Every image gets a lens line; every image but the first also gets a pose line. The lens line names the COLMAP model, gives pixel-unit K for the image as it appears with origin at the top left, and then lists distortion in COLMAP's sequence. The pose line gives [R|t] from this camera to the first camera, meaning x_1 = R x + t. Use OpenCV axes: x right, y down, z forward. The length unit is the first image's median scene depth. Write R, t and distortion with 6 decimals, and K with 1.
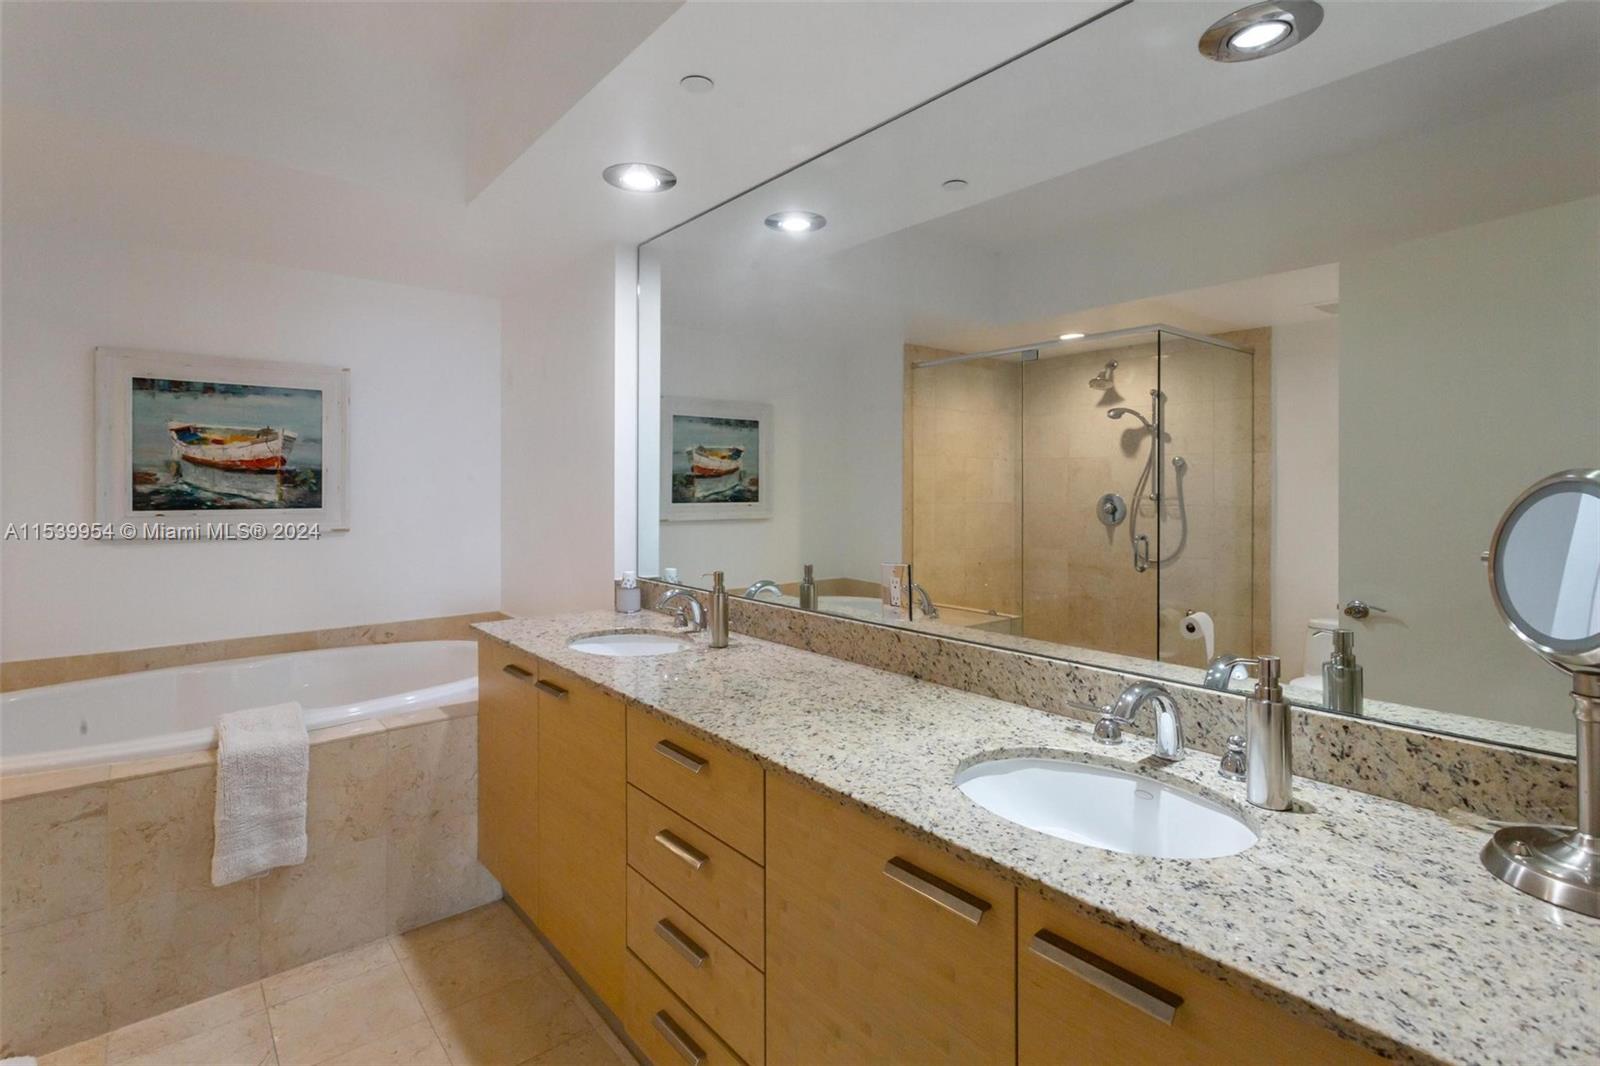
lens RADIAL K [[777.4, 0, 800.1], [0, 777.4, 485.9], [0, 0, 1]] dist [0.012442, -0.000760]
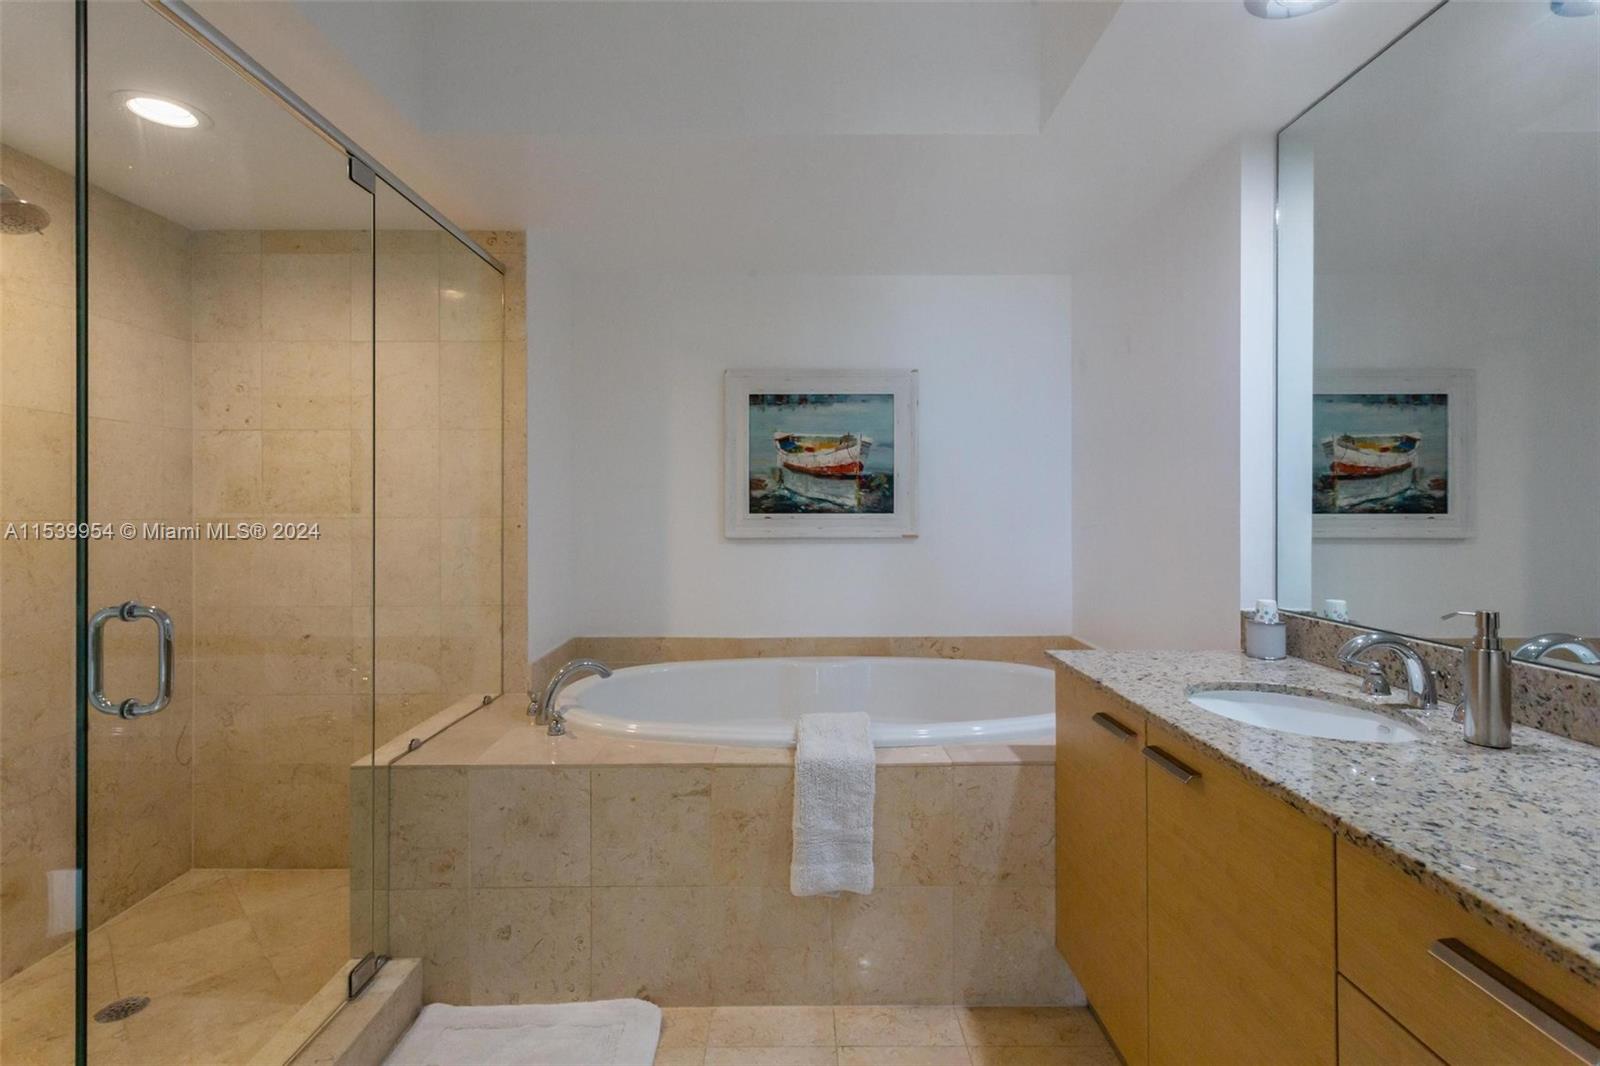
lens RADIAL K [[777.4, 0, 793.1], [0, 777.4, 522.6], [0, 0, 1]] dist [0.012442, -0.000760]
pose [[0.770560, 0.008328, -0.637313, -0.116058], [0.002341, 0.999871, 0.015896, 0.033056], [0.637364, -0.013741, 0.770441, 0.223176]]
